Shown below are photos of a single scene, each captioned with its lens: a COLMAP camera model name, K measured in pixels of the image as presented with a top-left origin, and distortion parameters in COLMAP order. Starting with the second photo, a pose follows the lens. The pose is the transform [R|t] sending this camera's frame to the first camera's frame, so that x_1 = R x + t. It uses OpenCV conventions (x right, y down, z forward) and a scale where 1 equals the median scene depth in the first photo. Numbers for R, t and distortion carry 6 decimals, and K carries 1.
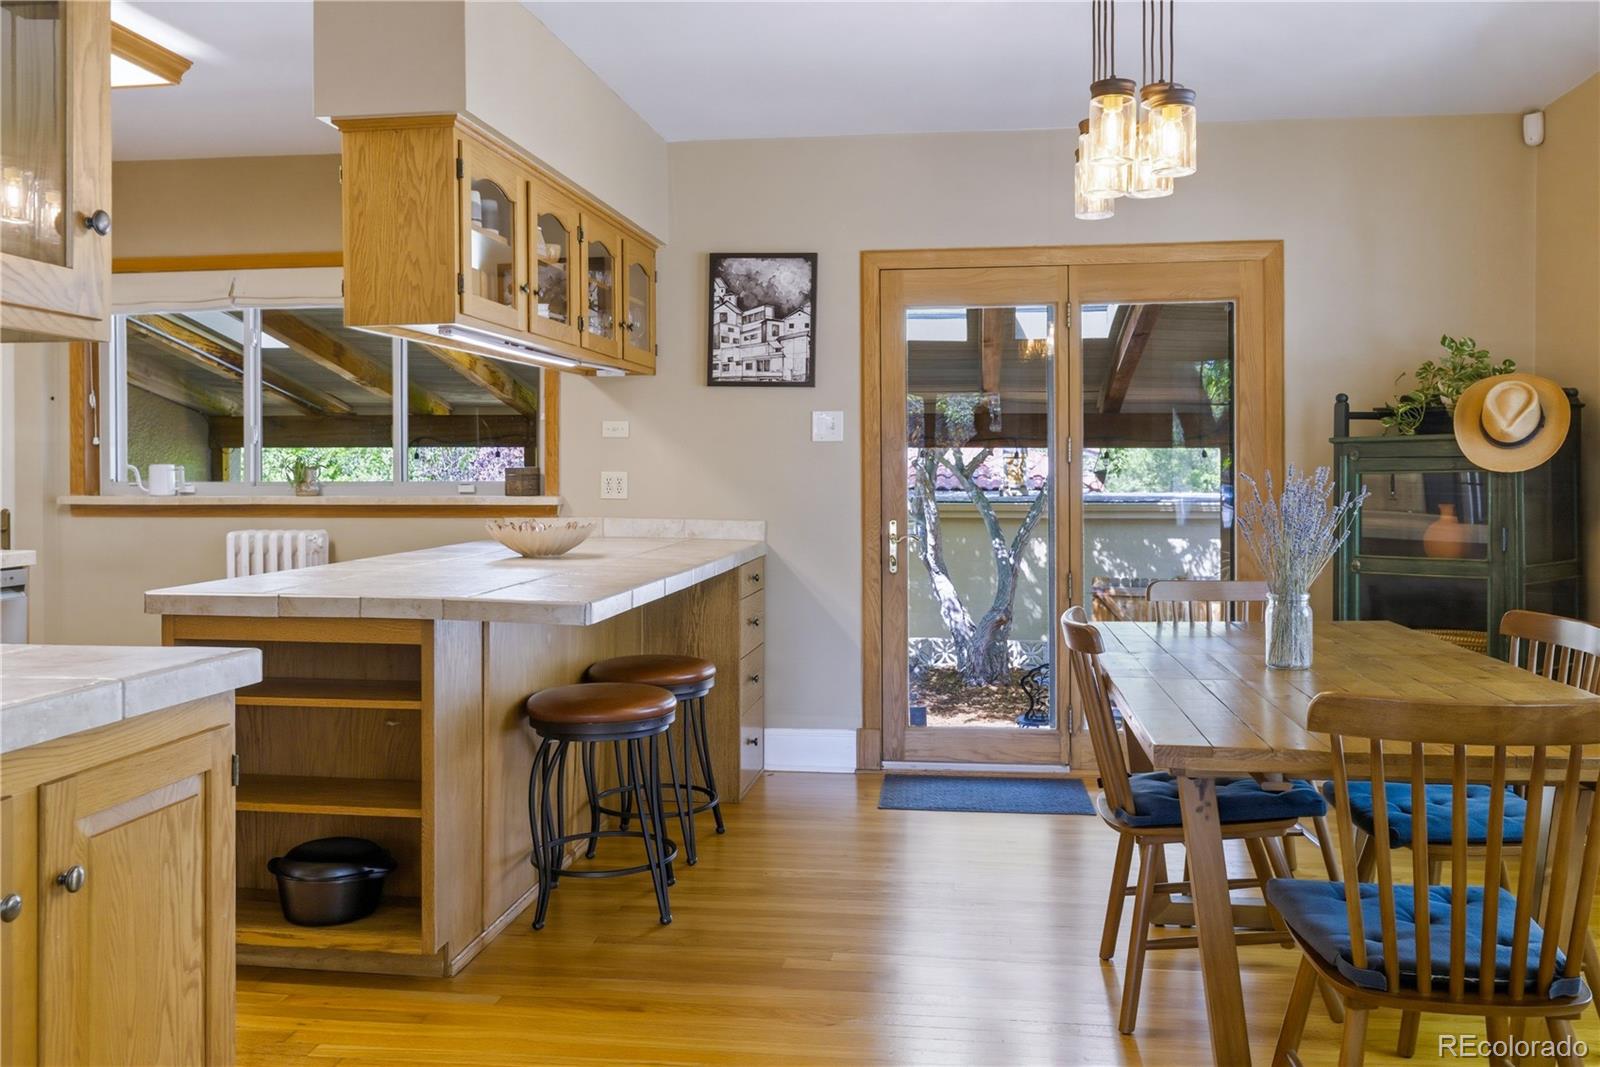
lens RADIAL K [[1256.9, 0, 823.4], [0, 1256.9, 460.3], [0, 0, 1]] dist [-0.010394, -0.003762]
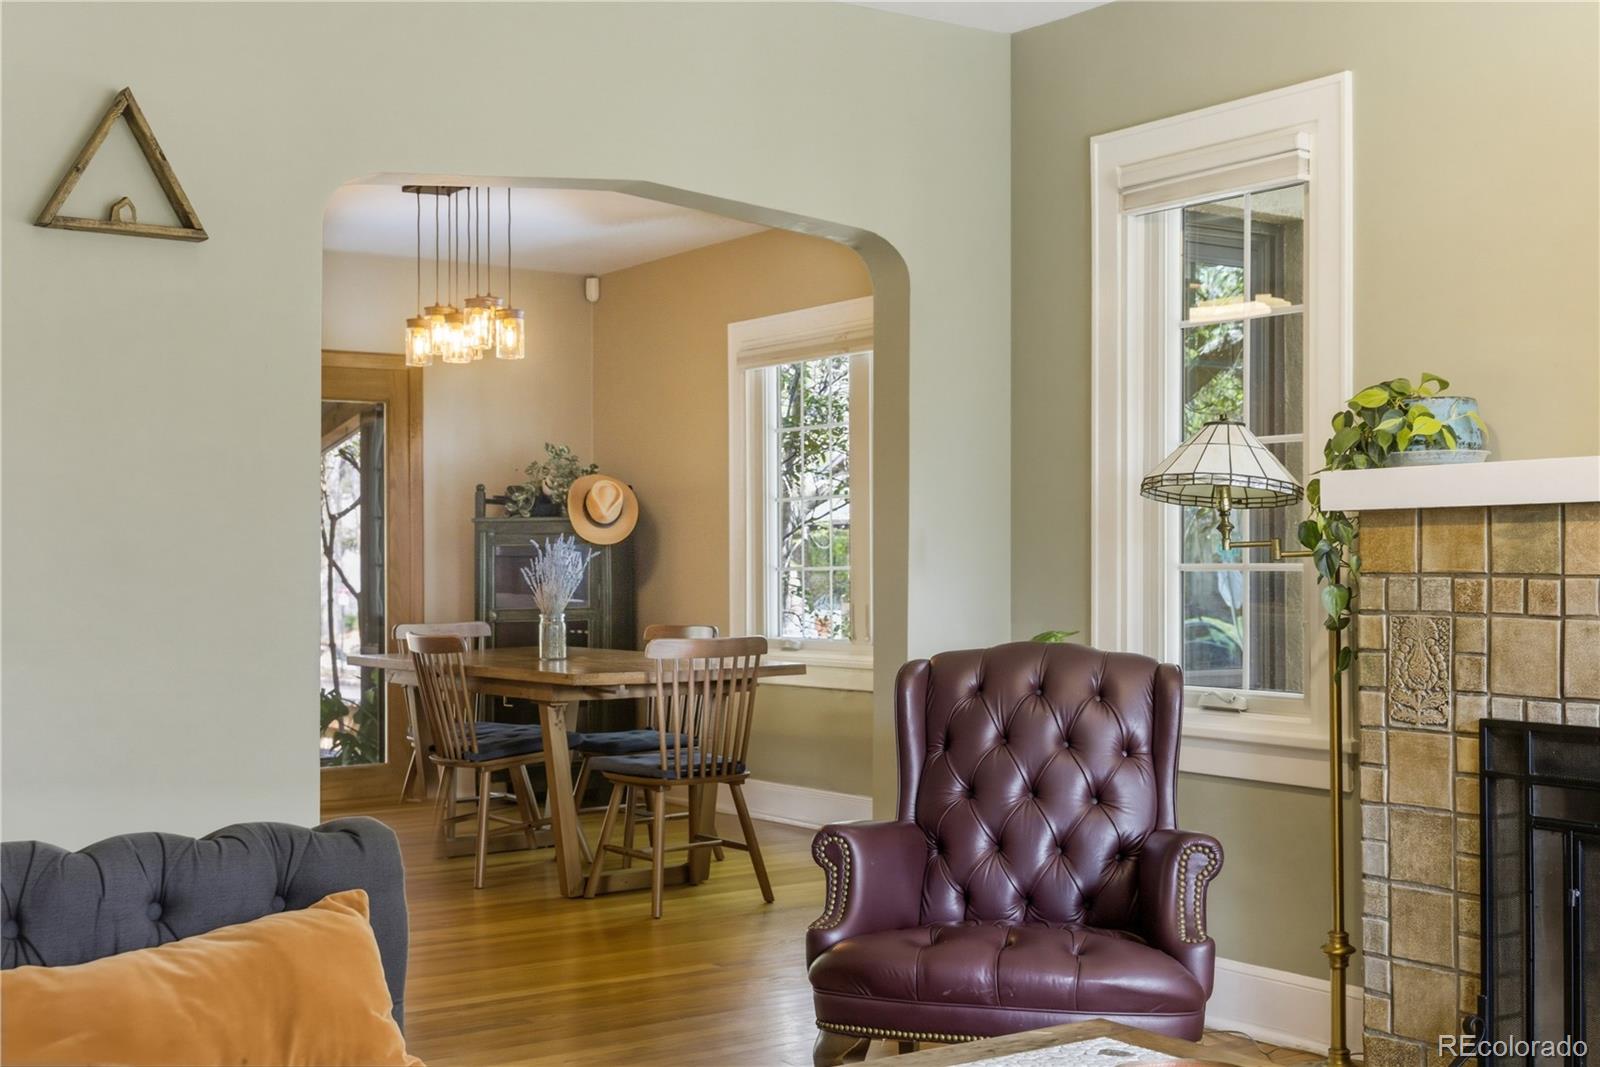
lens RADIAL K [[1972.8, 0, 798.1], [0, 1972.8, 540.2], [0, 0, 1]] dist [0.046761, 0.000000]
pose [[0.713122, 0.004865, 0.701023, -0.689935], [-0.001580, 0.999985, -0.005333, 0.013358], [-0.701039, 0.002695, 0.713118, -0.604496]]
